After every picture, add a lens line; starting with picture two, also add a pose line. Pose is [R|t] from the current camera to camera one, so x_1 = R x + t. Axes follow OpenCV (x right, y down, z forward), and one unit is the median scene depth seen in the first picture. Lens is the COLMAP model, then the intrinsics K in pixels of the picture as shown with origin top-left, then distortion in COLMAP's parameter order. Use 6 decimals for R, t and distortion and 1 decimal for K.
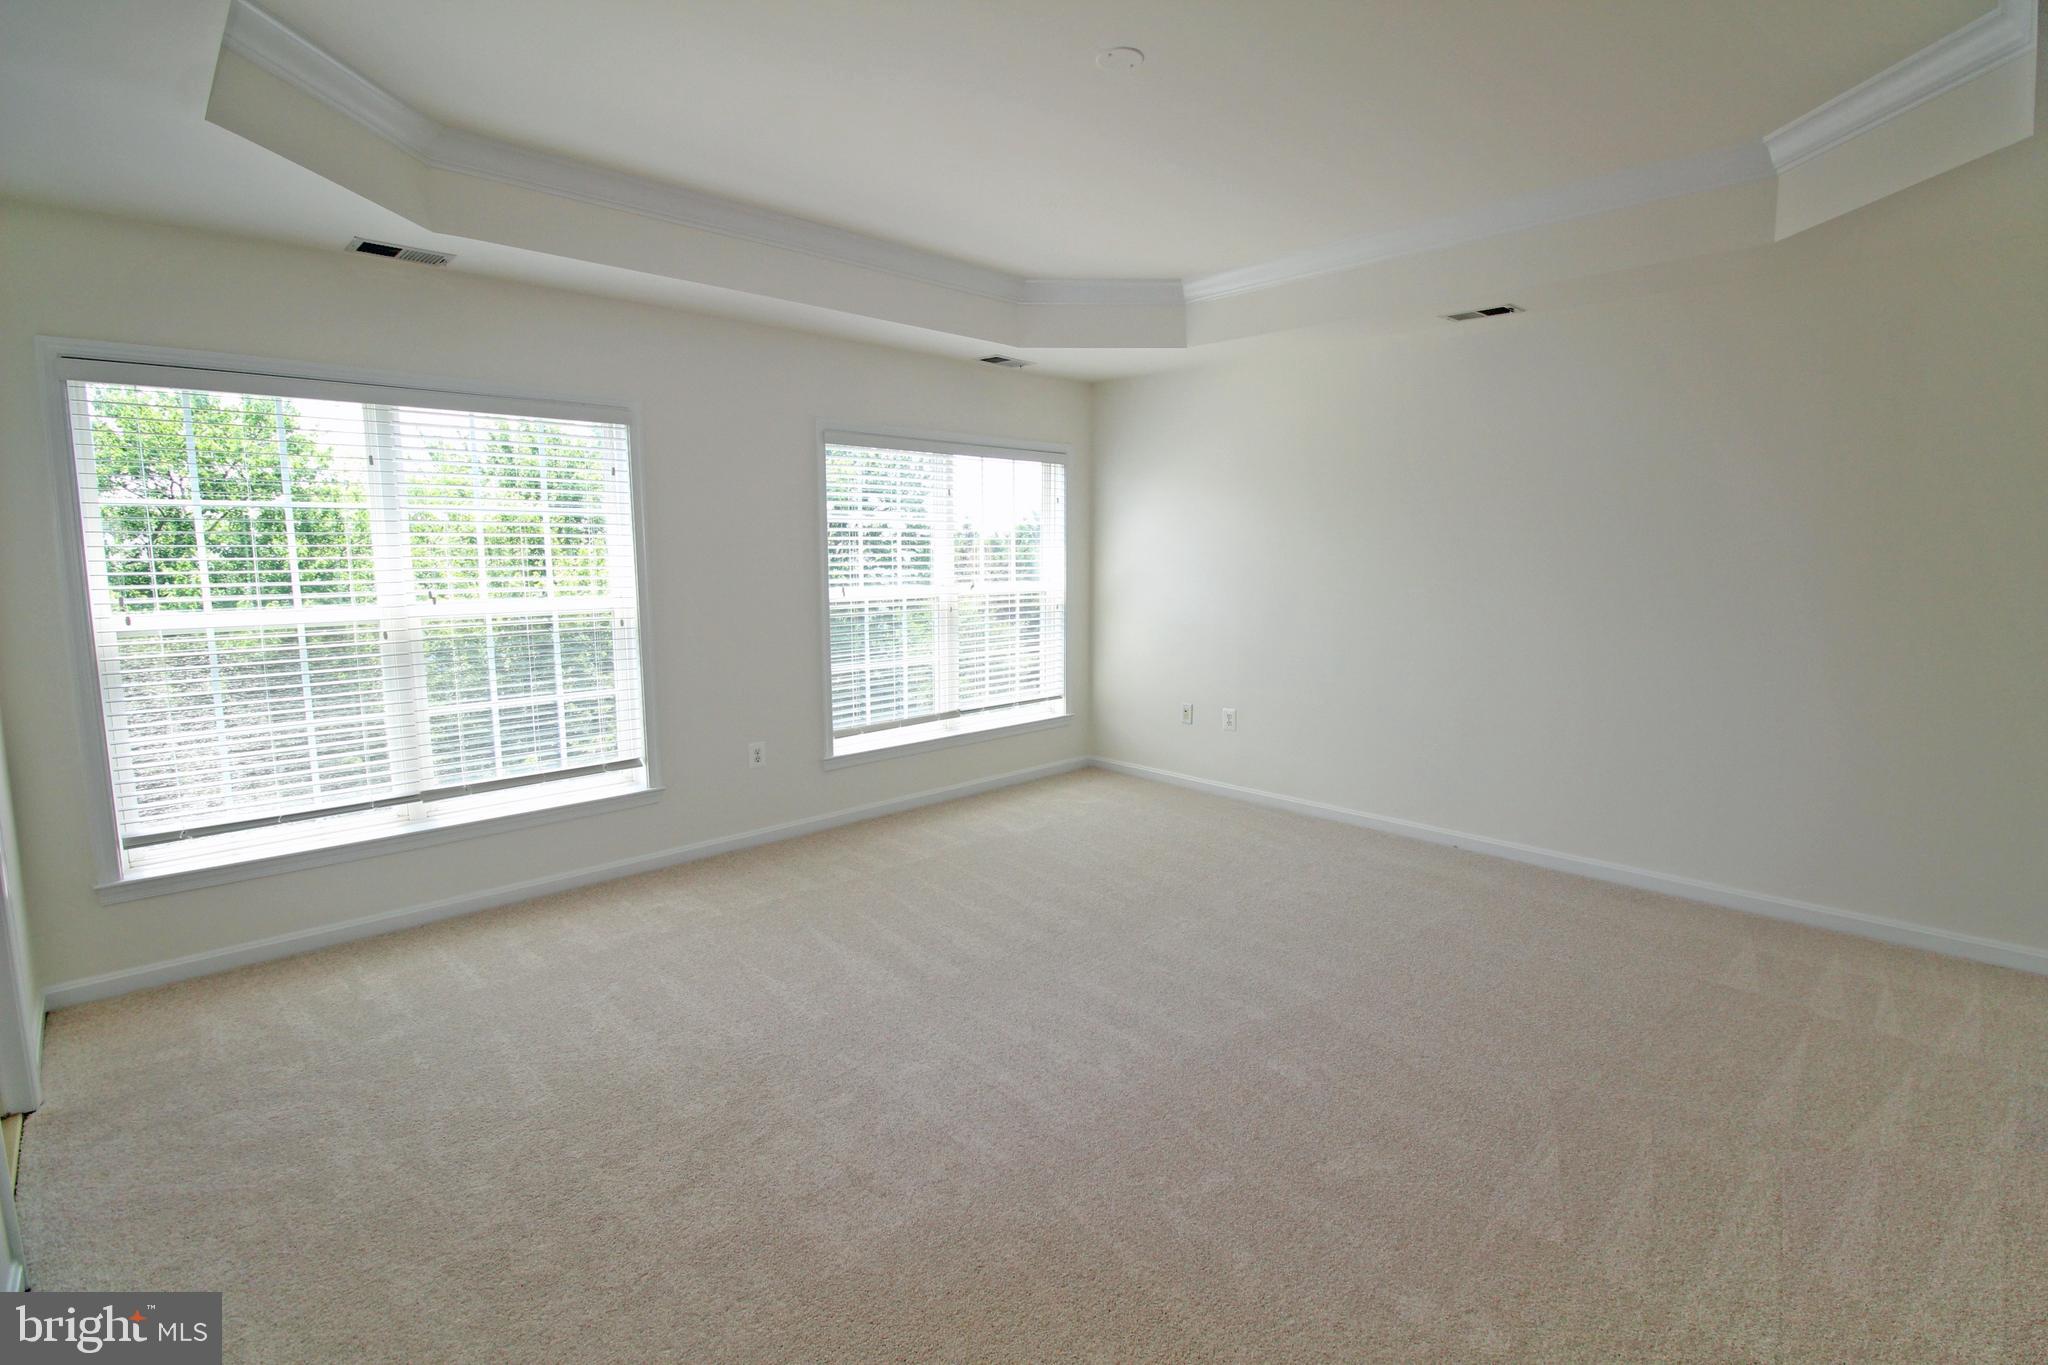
lens RADIAL K [[947.1, 0, 1021.5], [0, 947.1, 677.5], [0, 0, 1]] dist [-0.015545, -0.003870]
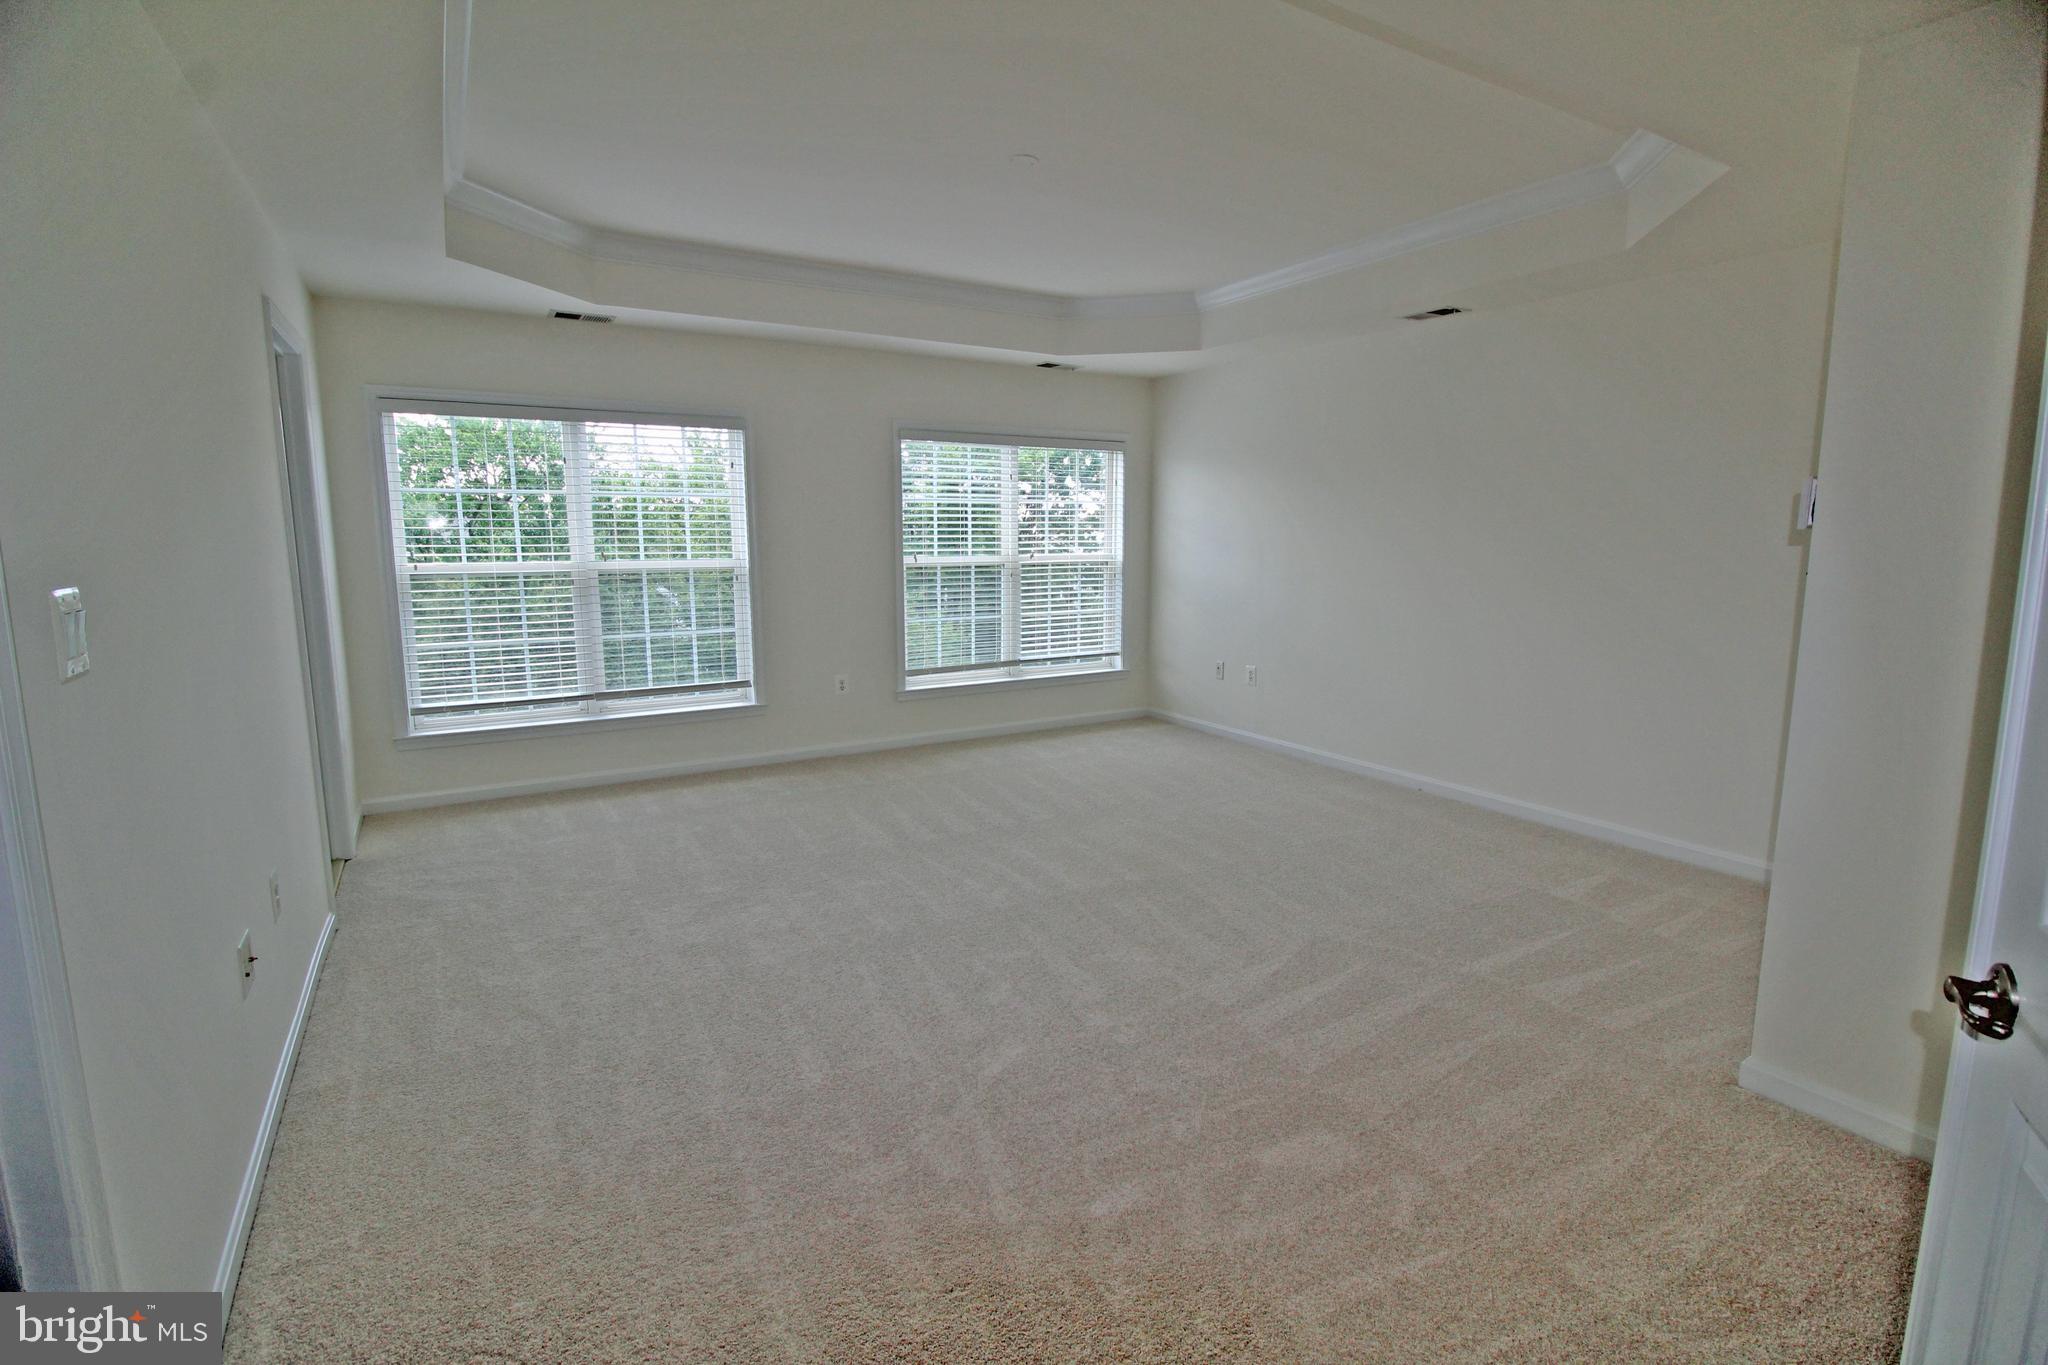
lens RADIAL K [[947.1, 0, 1030.1], [0, 947.1, 681.2], [0, 0, 1]] dist [-0.015545, -0.003870]
pose [[0.974734, 0.036006, -0.220448, 0.277974], [-0.031281, 0.999201, 0.024886, 0.041142], [0.221168, -0.017362, 0.975081, -0.216370]]
